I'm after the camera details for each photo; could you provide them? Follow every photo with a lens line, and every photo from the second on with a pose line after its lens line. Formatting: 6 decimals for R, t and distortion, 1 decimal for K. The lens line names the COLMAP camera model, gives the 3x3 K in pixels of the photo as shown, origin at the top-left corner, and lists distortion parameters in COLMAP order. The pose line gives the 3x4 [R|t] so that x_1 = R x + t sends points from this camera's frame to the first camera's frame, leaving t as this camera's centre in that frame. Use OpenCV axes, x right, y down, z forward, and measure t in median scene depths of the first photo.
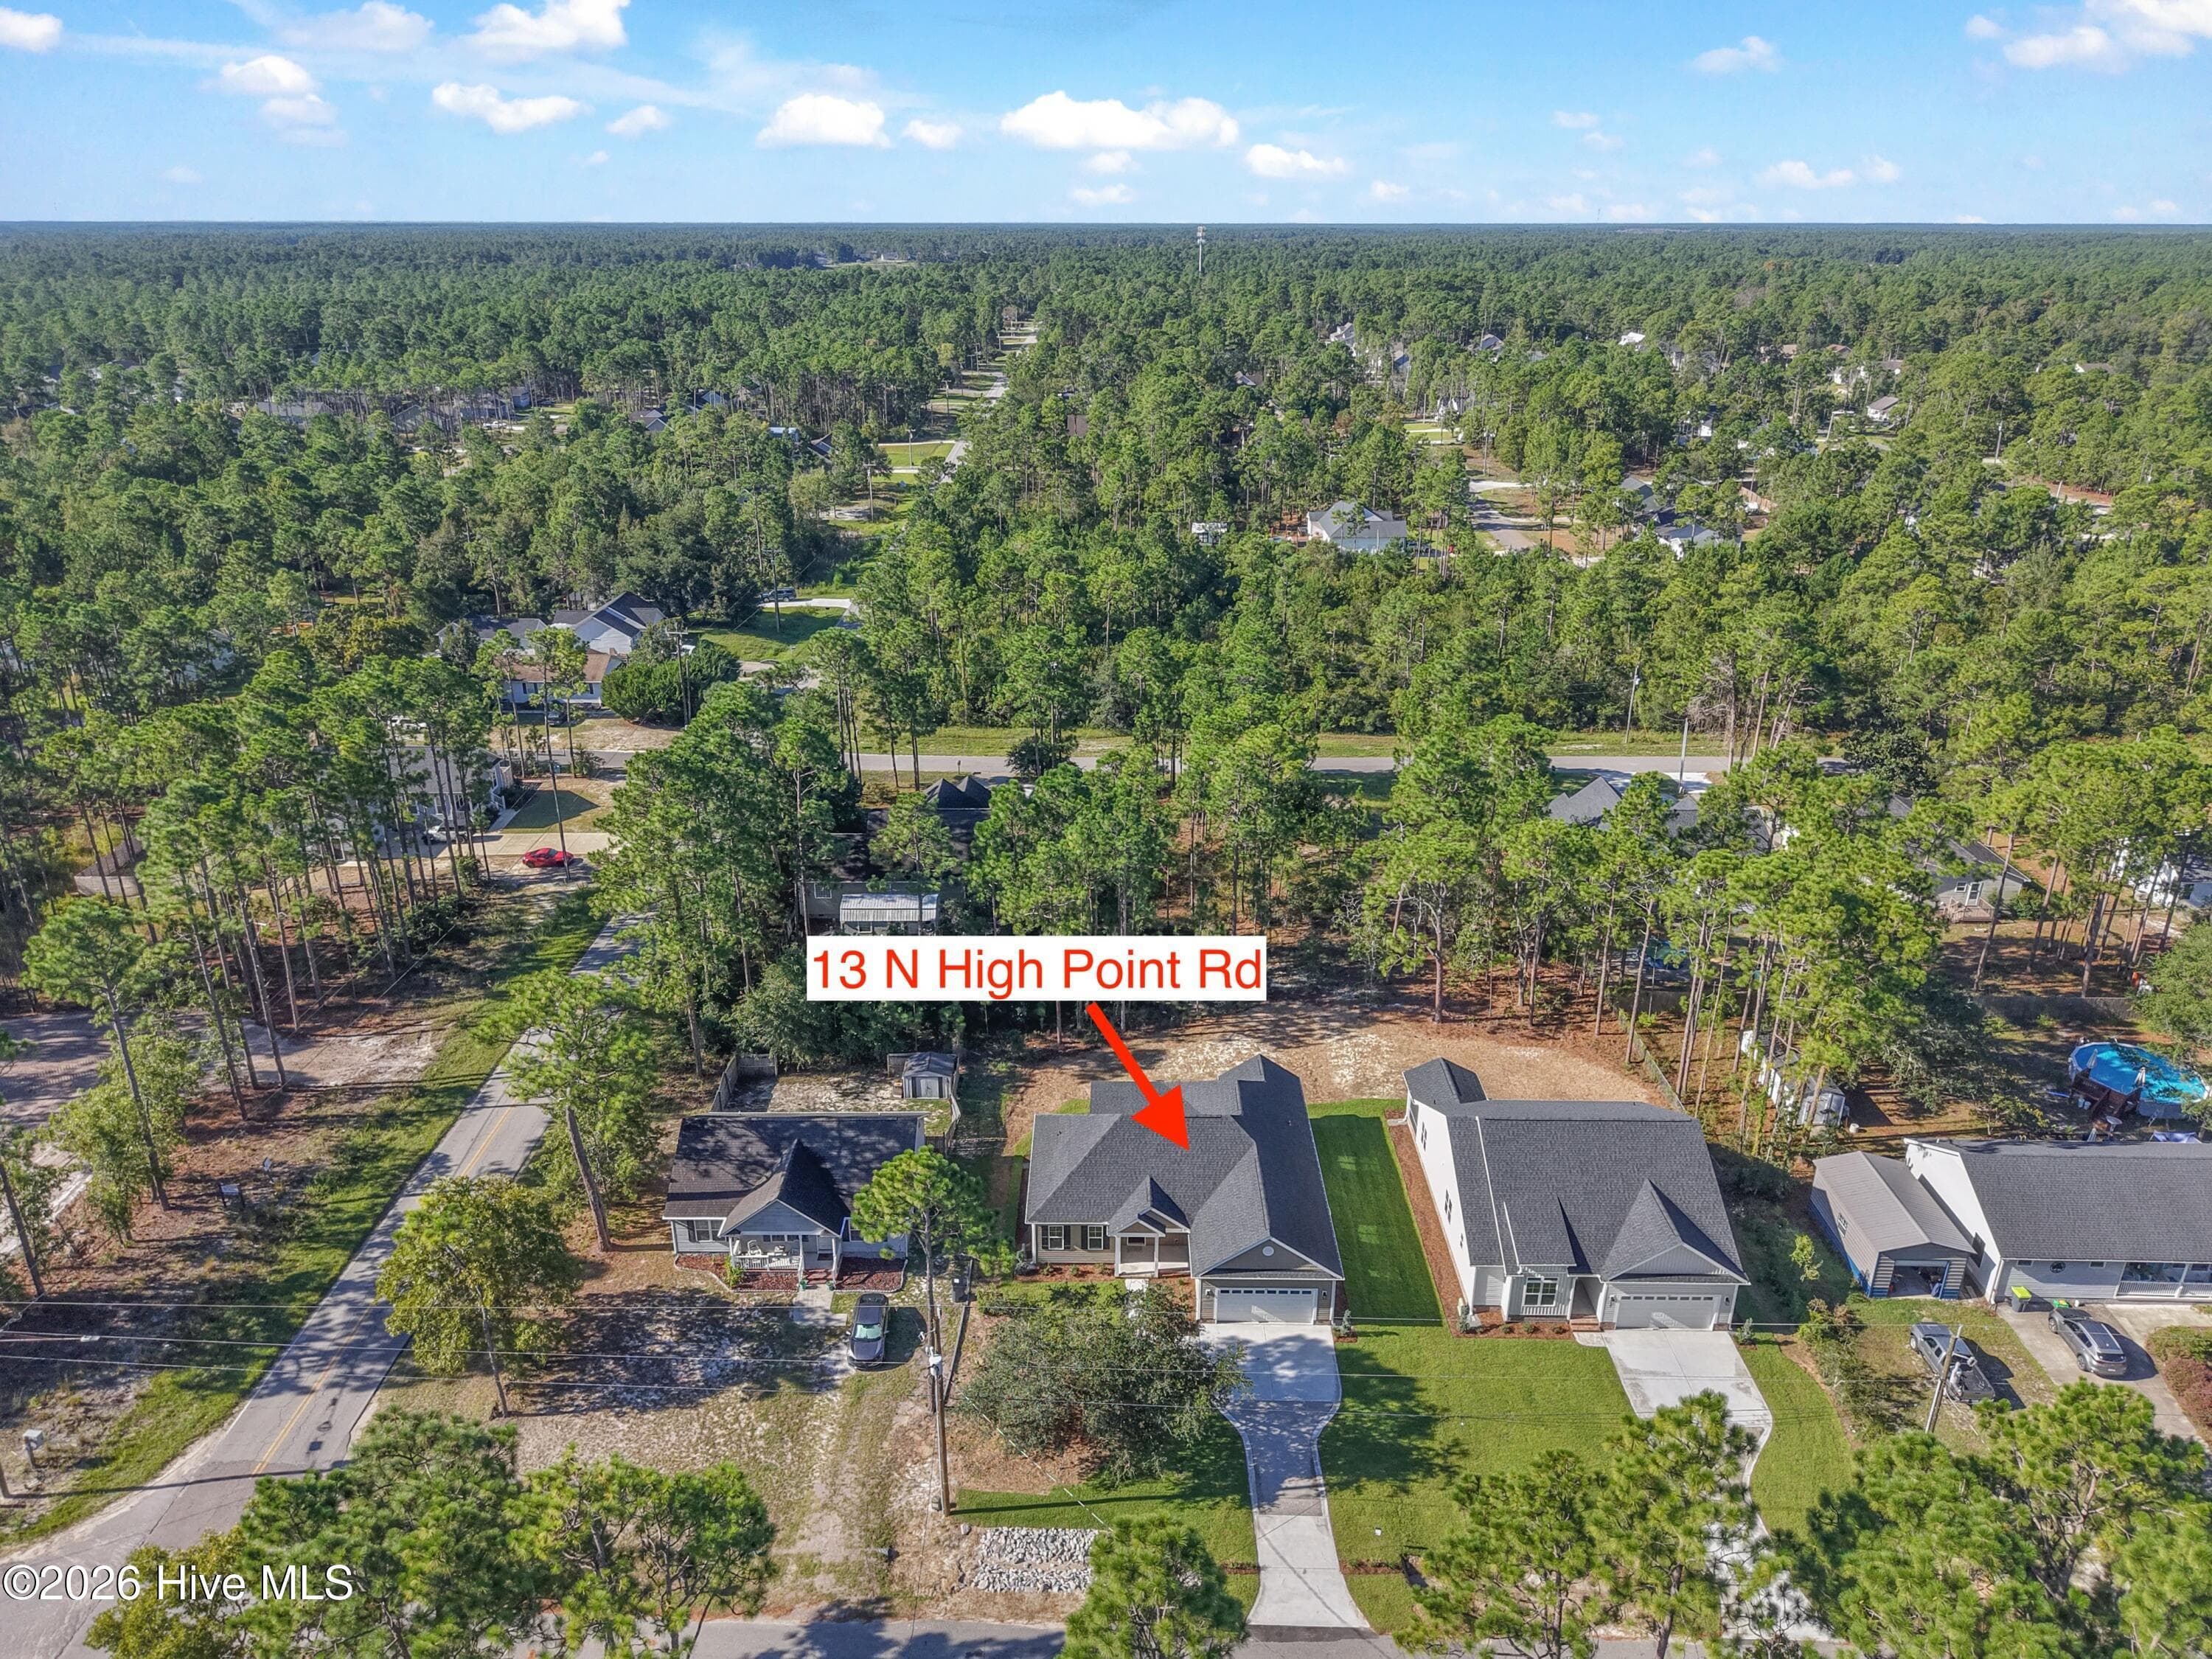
lens RADIAL K [[1495.2, 0, 1095.3], [0, 1495.2, 770.8], [0, 0, 1]] dist [0.001331, -0.002262]
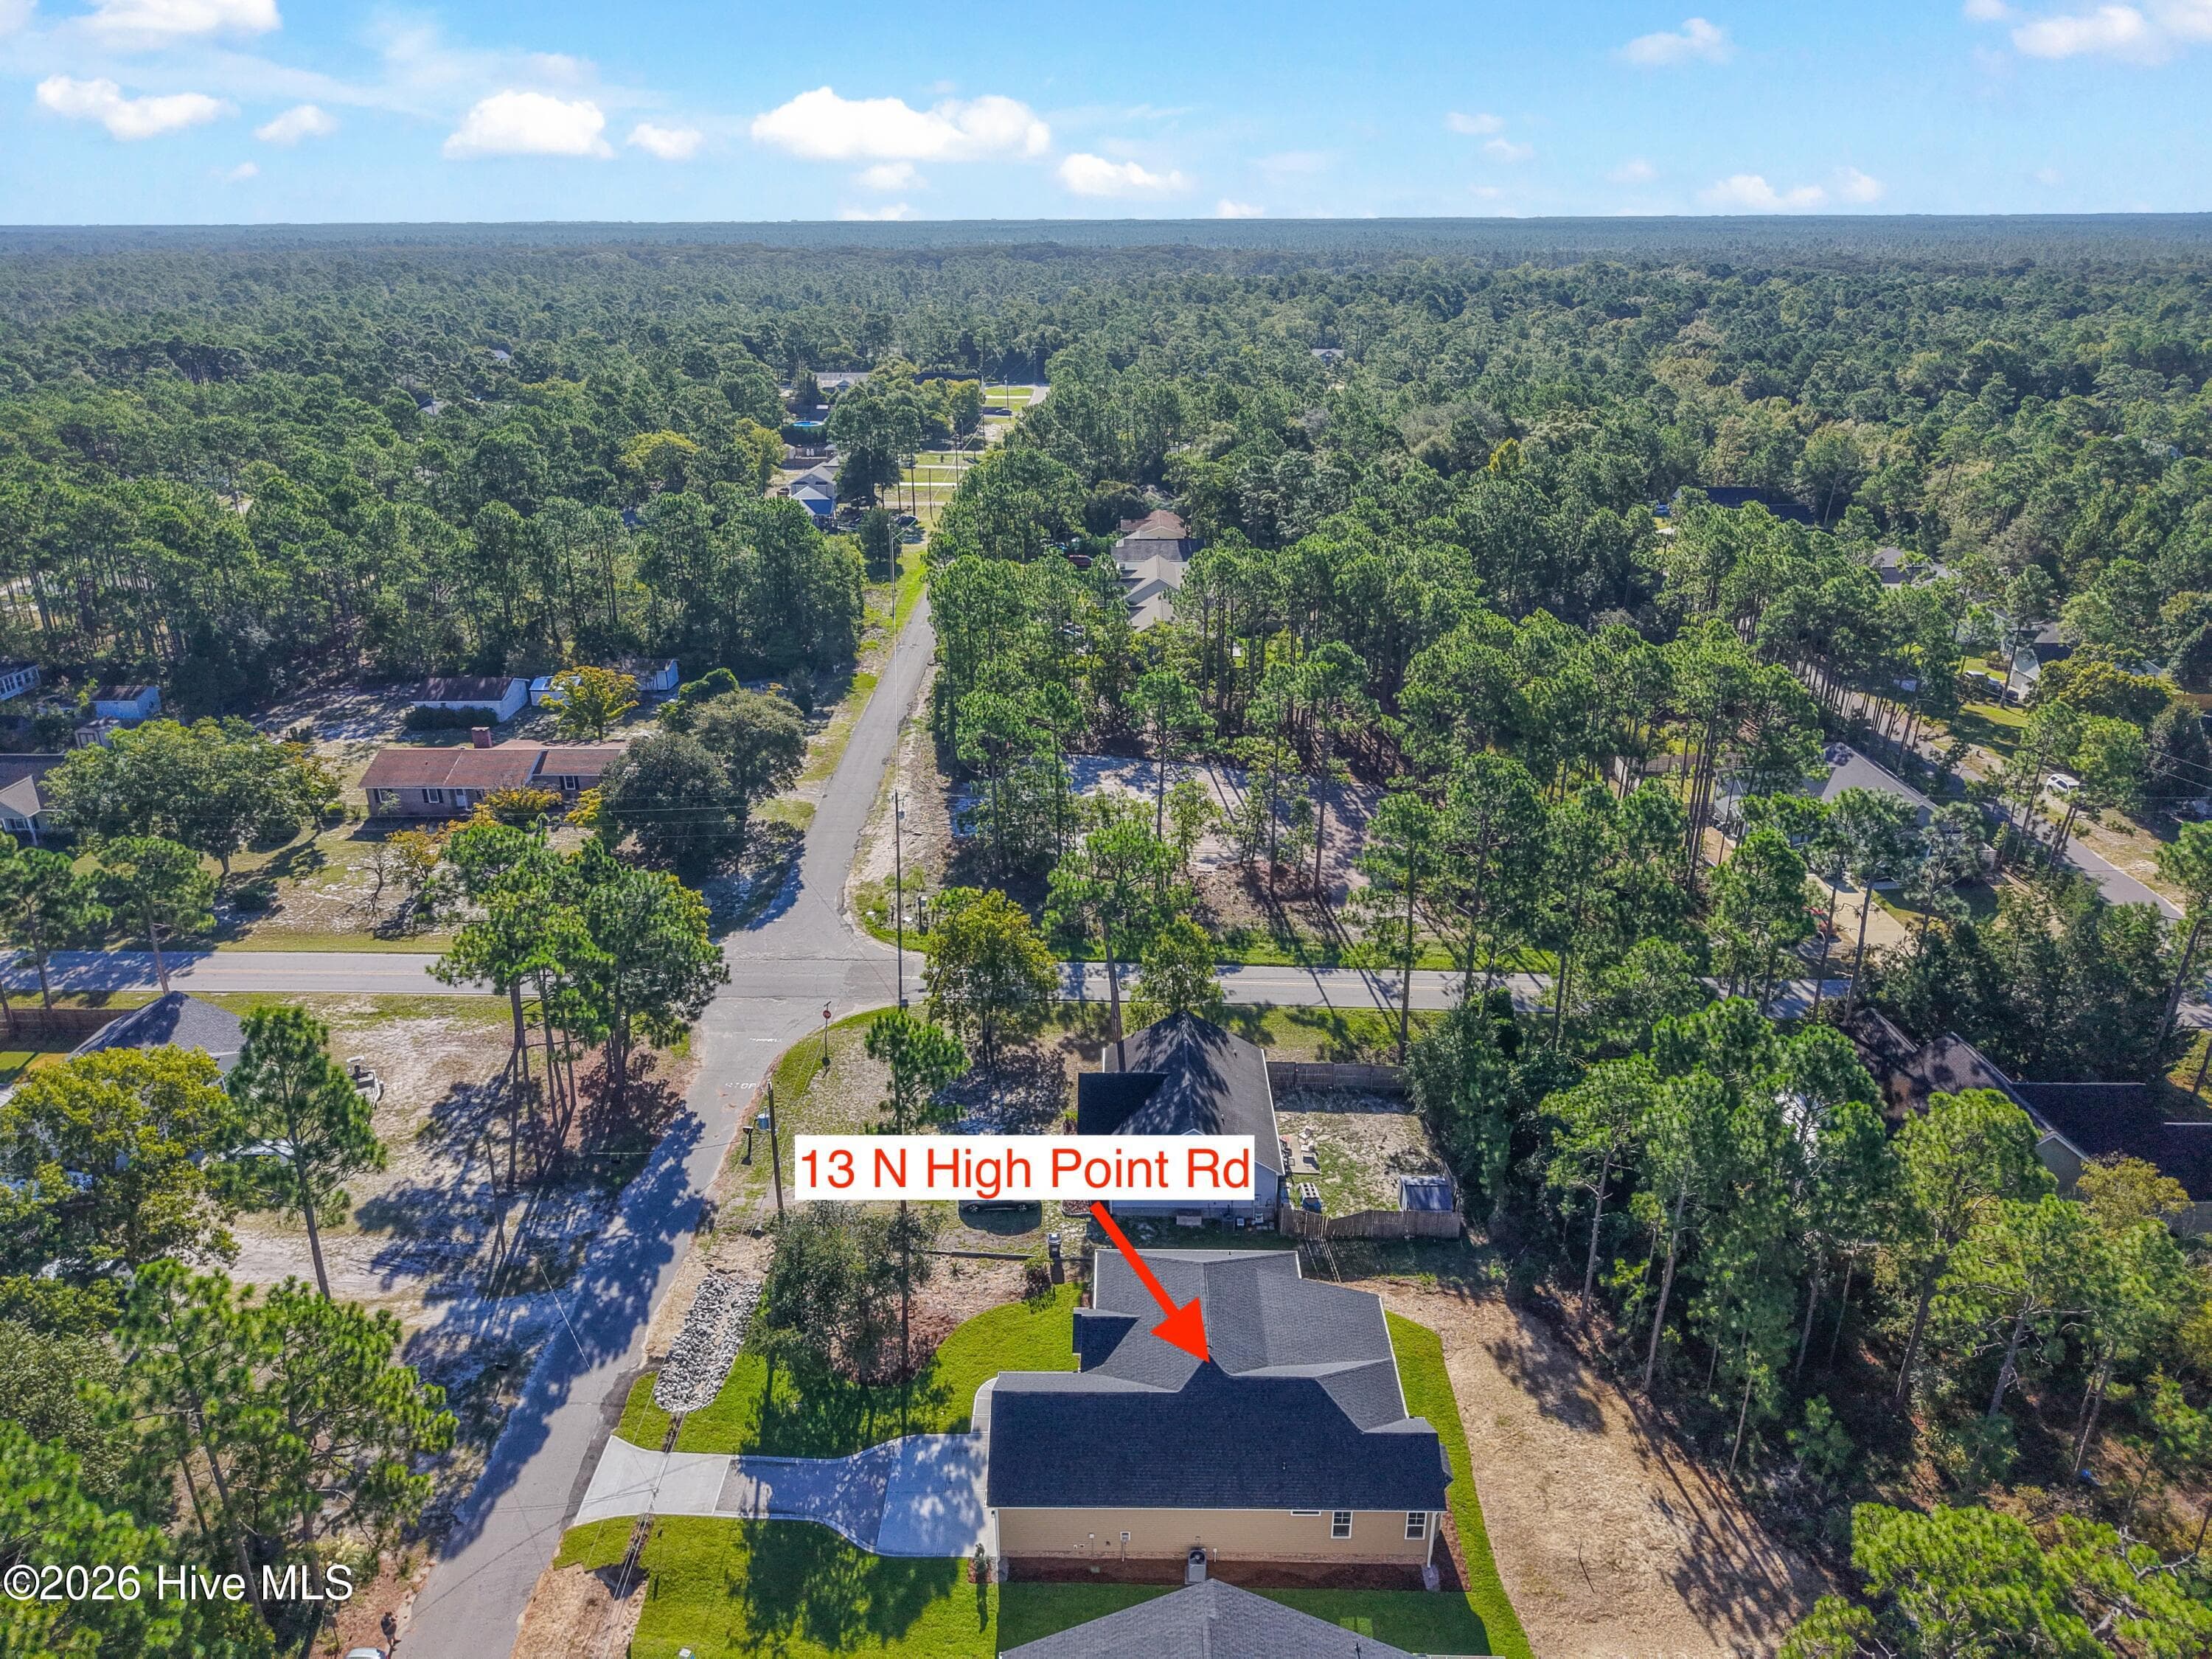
lens RADIAL K [[1540.5, 0, 1128.3], [0, 1540.5, 720.6], [0, 0, 1]] dist [0.010304, -0.003030]
pose [[0.010211, 0.317306, -0.948268, 0.829075], [-0.348241, 0.890080, 0.294085, -0.315644], [0.937349, 0.327223, 0.119587, 0.829569]]
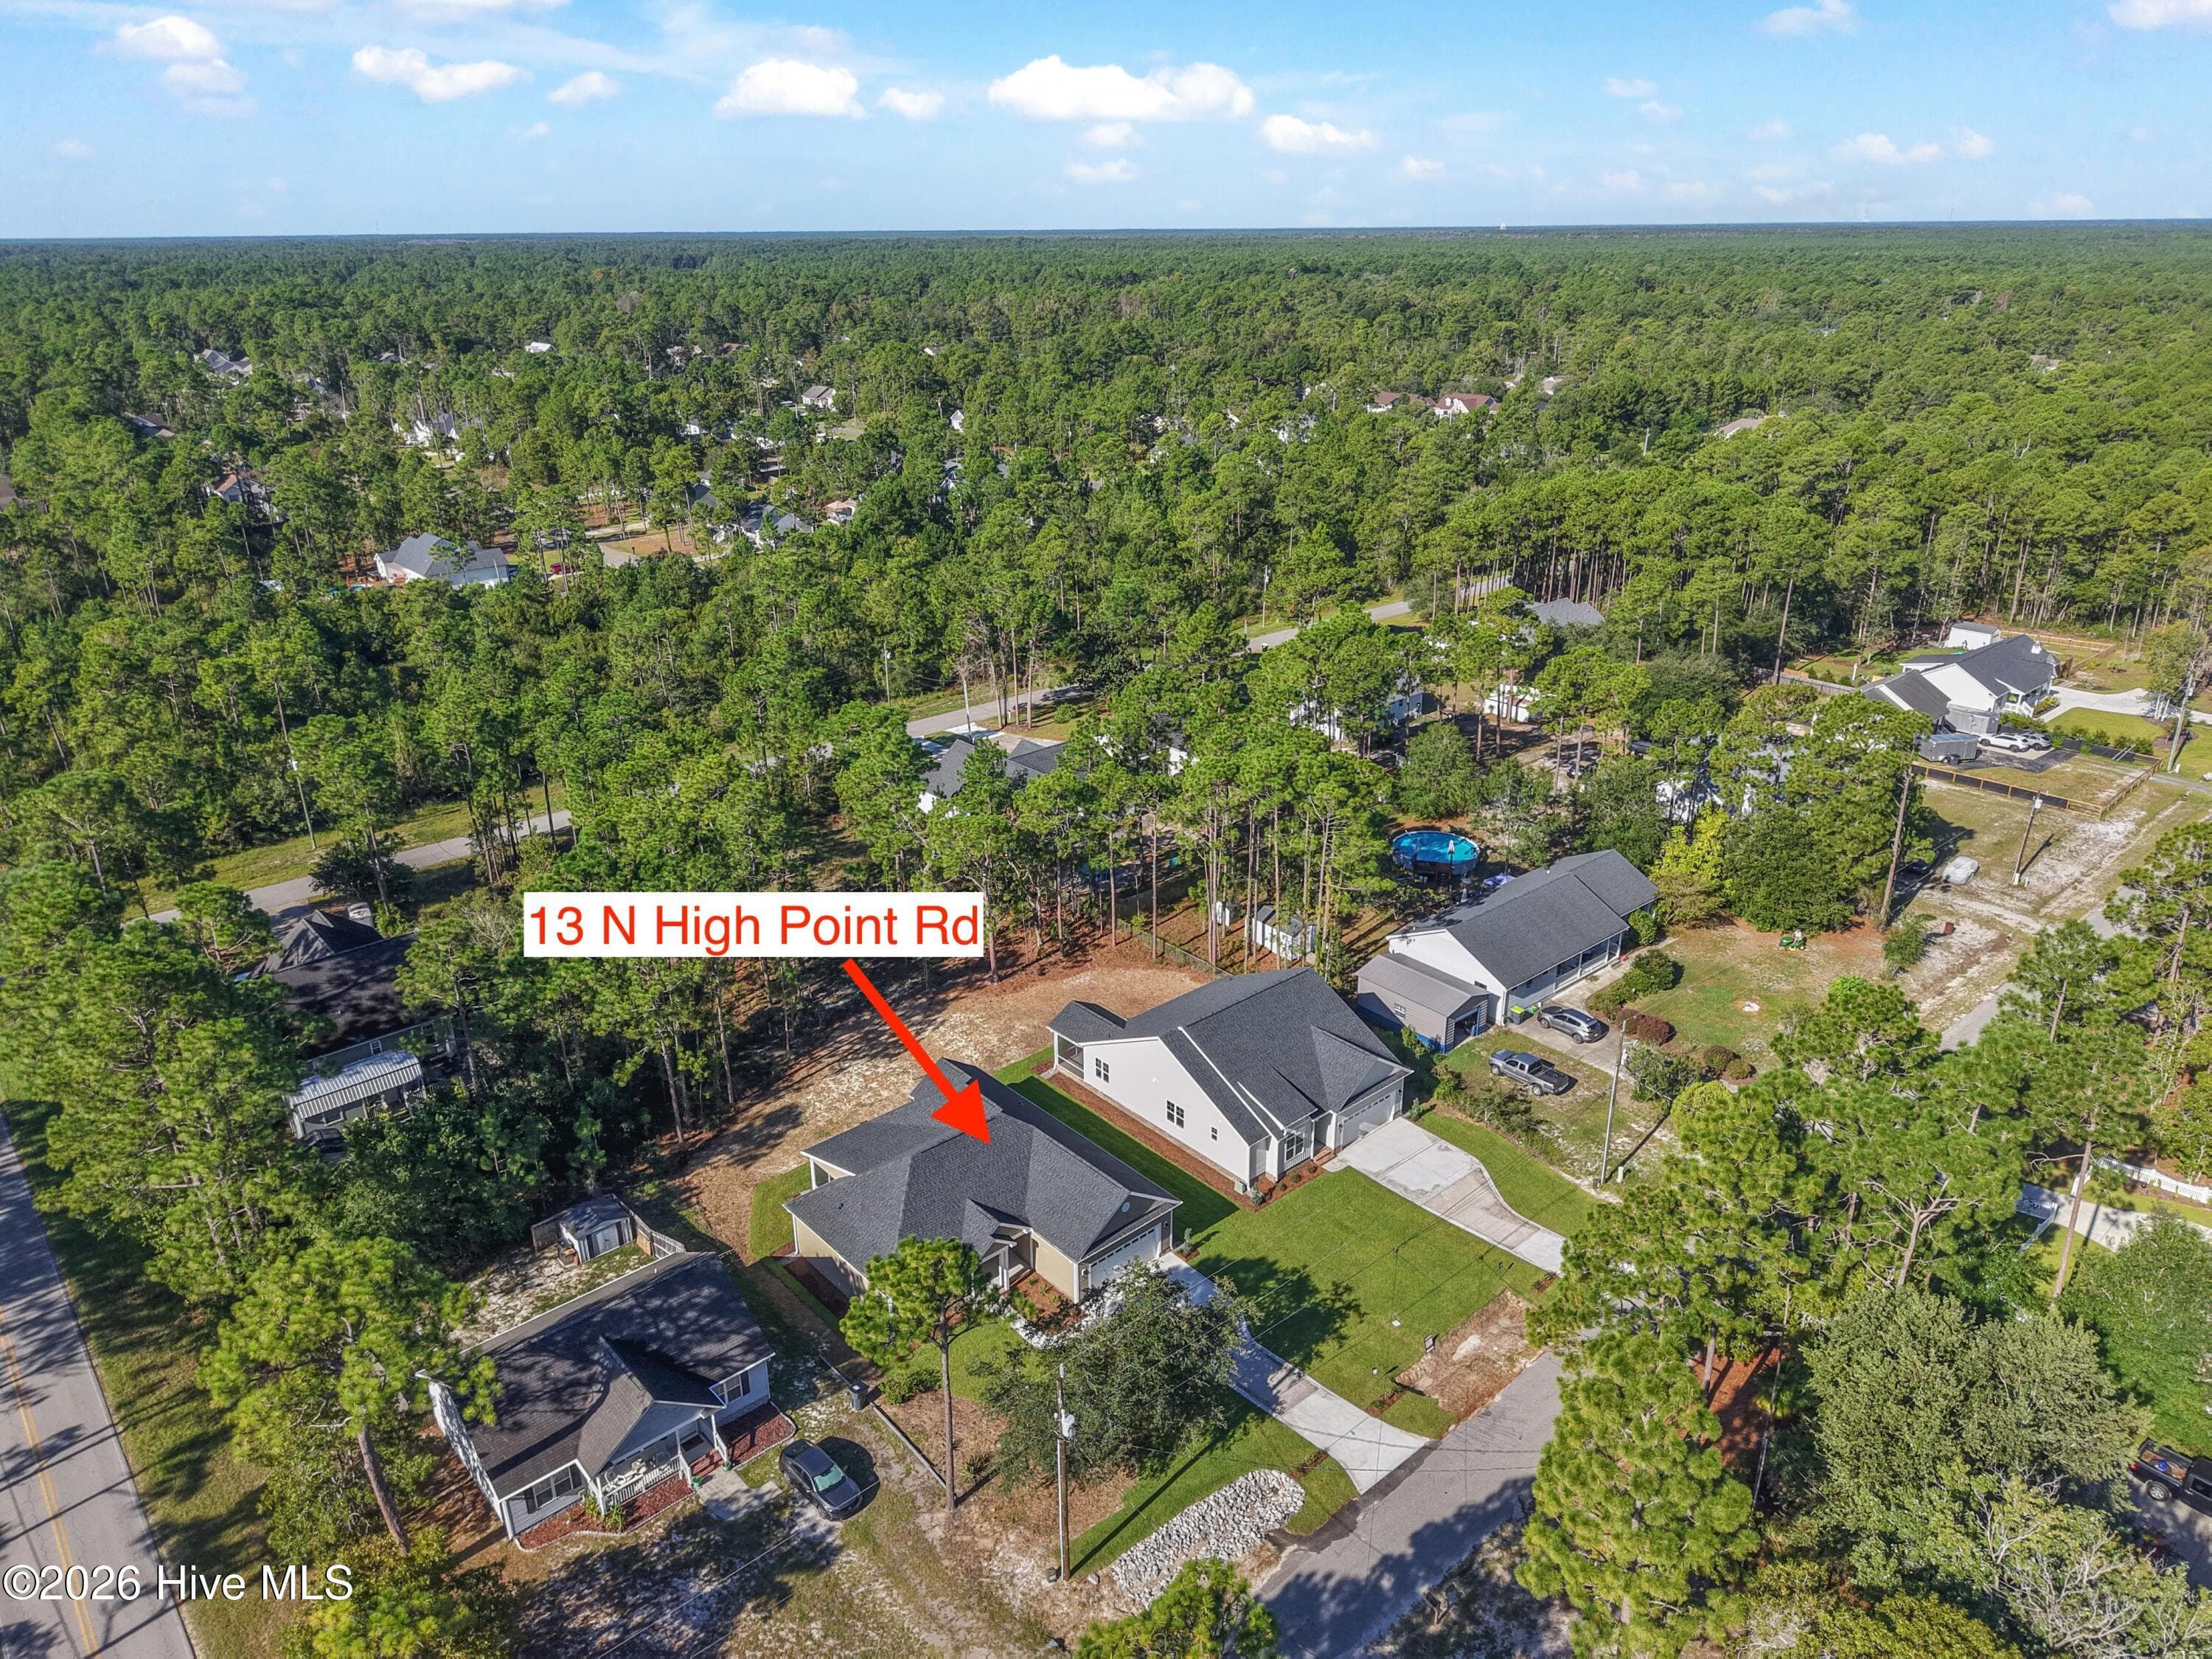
lens RADIAL K [[1457.3, 0, 1081.3], [0, 1457.3, 827.6], [0, 0, 1]] dist [0.001974, -0.002126]
pose [[0.749634, -0.258007, 0.609492, -0.459687], [0.239530, 0.964224, 0.113564, -0.058928], [-0.616988, 0.060860, 0.784616, 0.201186]]
